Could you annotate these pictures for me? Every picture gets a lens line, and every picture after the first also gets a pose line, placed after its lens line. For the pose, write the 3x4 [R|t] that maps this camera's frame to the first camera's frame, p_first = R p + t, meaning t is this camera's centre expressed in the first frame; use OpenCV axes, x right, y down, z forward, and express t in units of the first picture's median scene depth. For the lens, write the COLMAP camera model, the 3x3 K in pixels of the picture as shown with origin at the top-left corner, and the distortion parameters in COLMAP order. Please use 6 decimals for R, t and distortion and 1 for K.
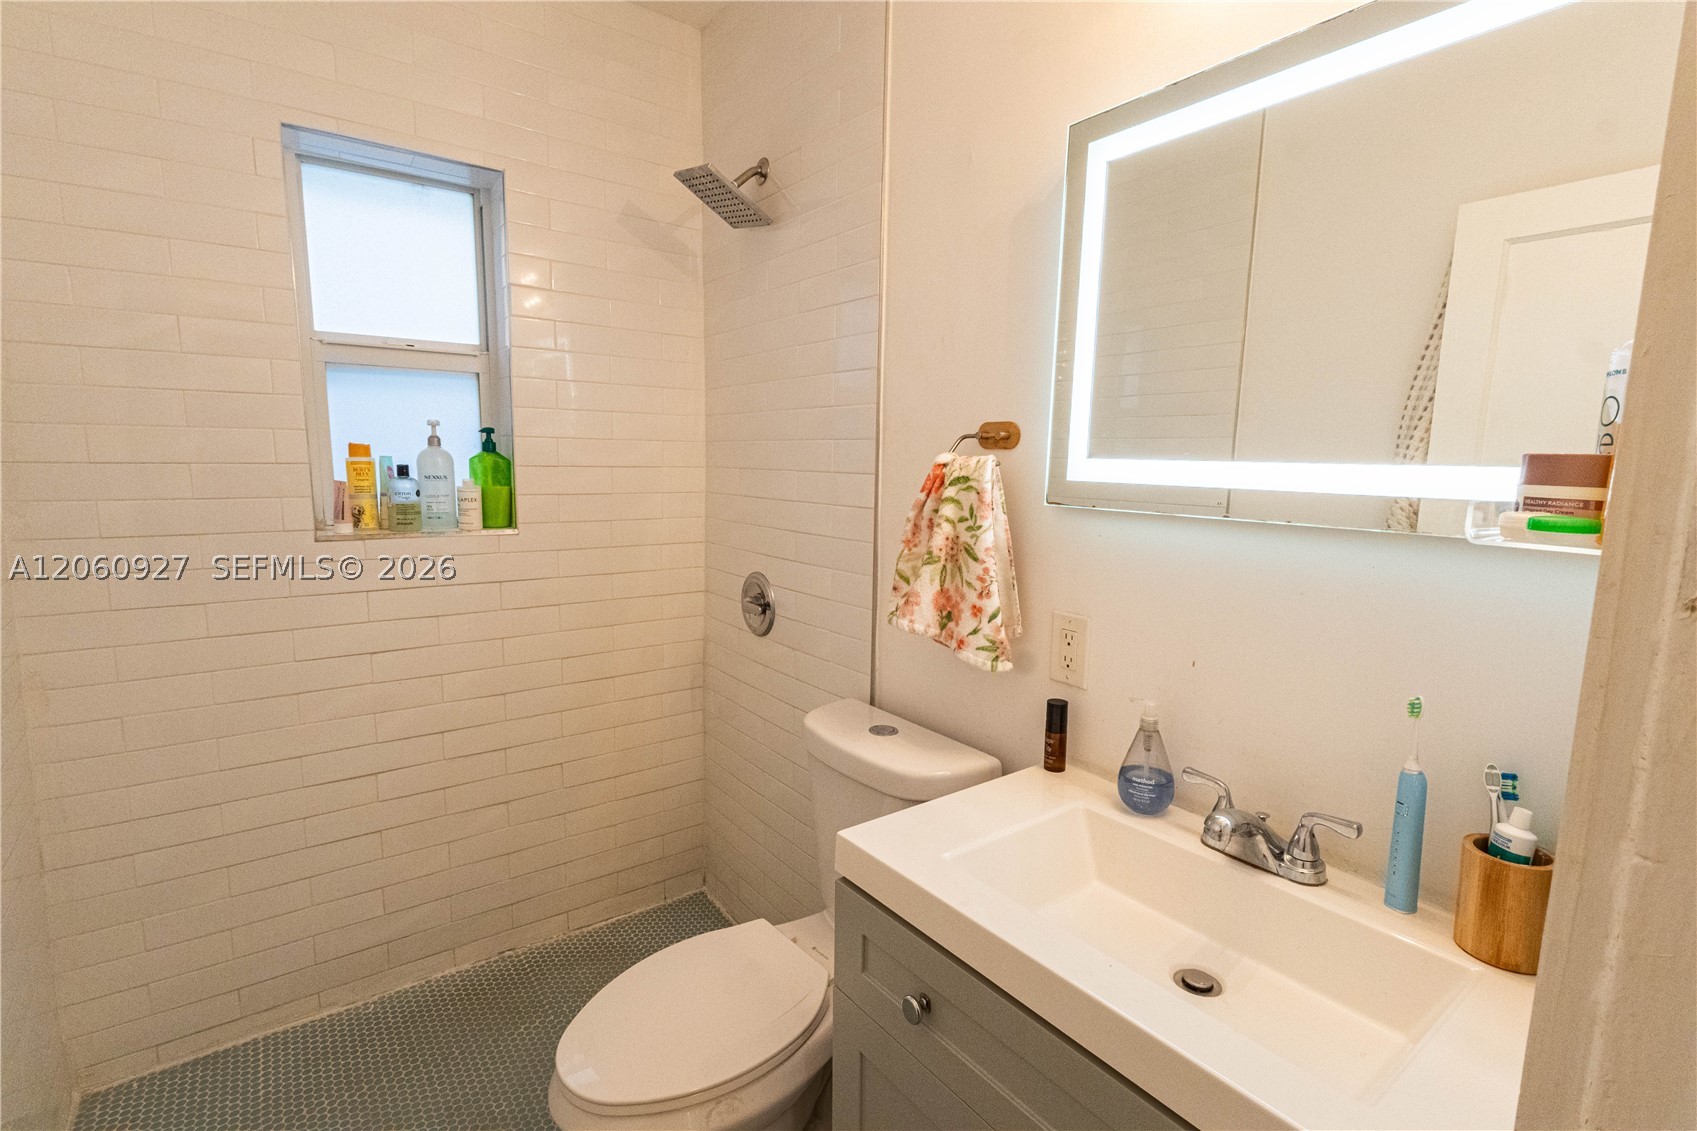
lens RADIAL K [[783.5, 0, 846.2], [0, 783.5, 567.7], [0, 0, 1]] dist [0.008970, -0.002780]
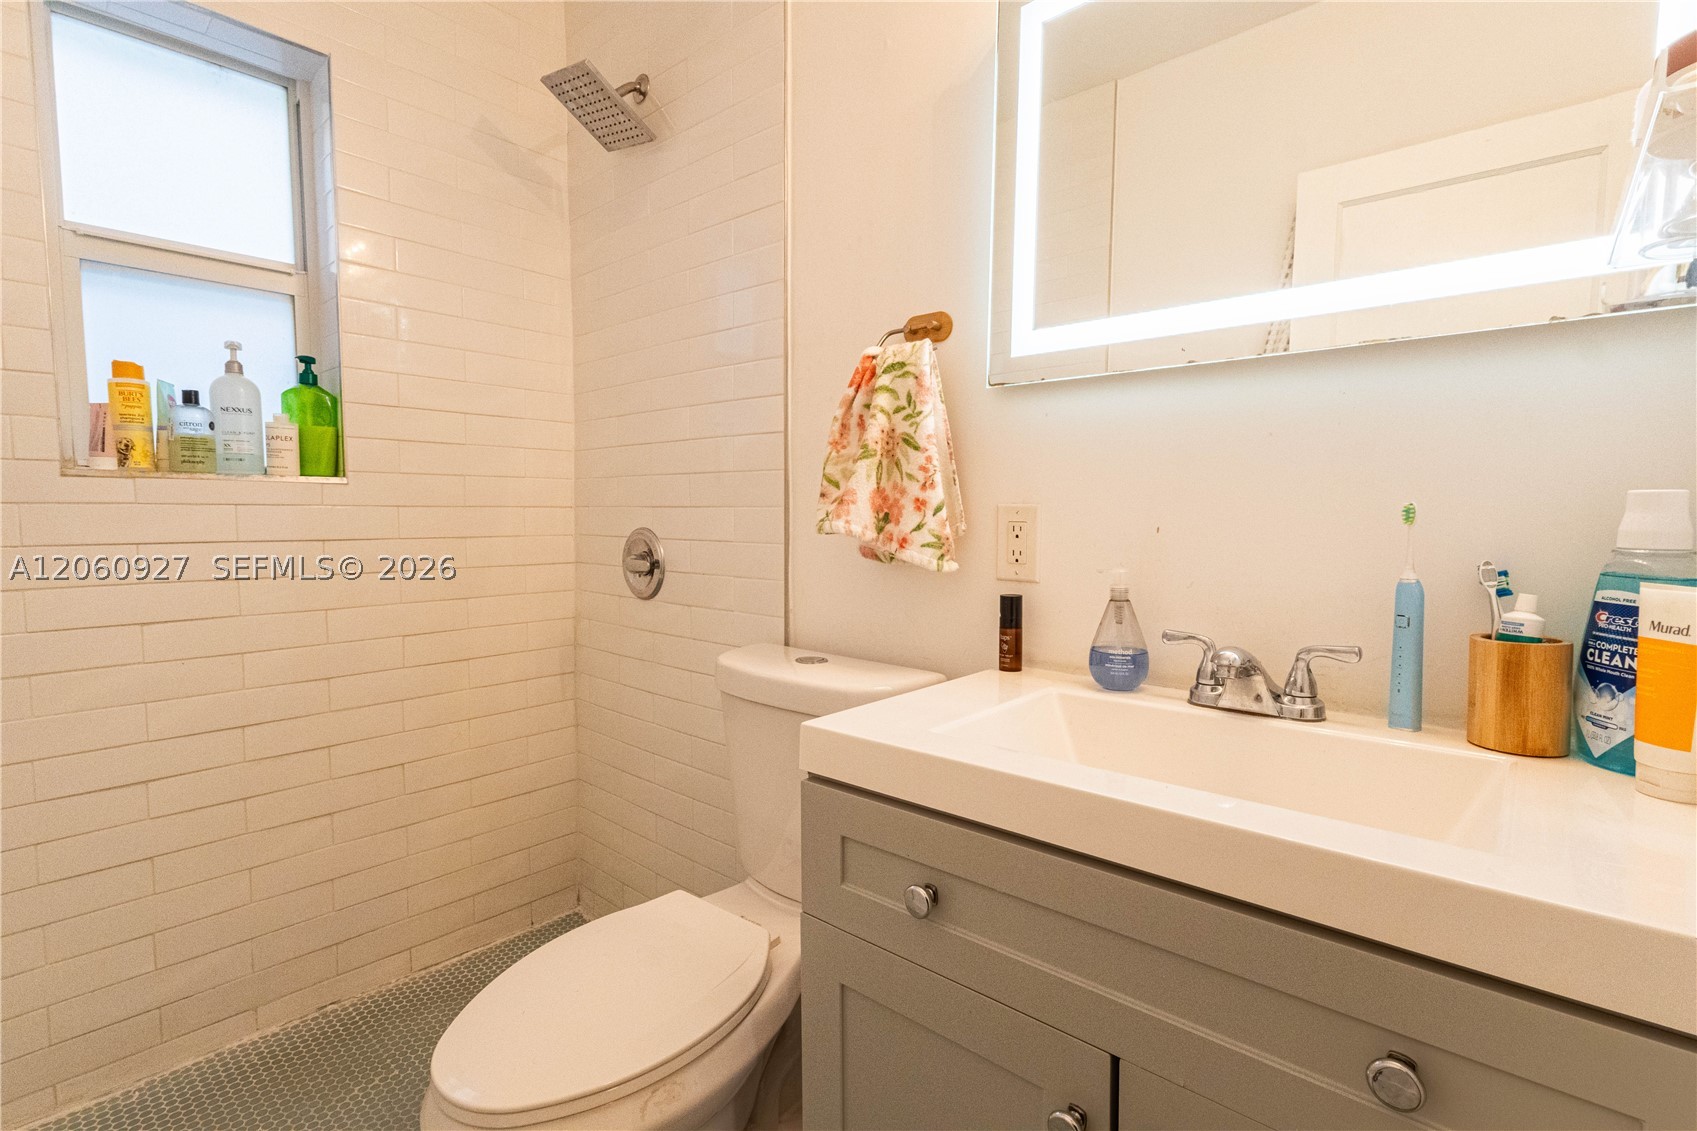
lens RADIAL K [[783.5, 0, 851.4], [0, 783.5, 562.9], [0, 0, 1]] dist [0.008970, -0.002780]
pose [[0.978593, -0.026786, 0.204053, -0.070766], [0.039806, 0.997406, -0.059970, 0.122313], [-0.201918, 0.066809, 0.977121, 0.085764]]
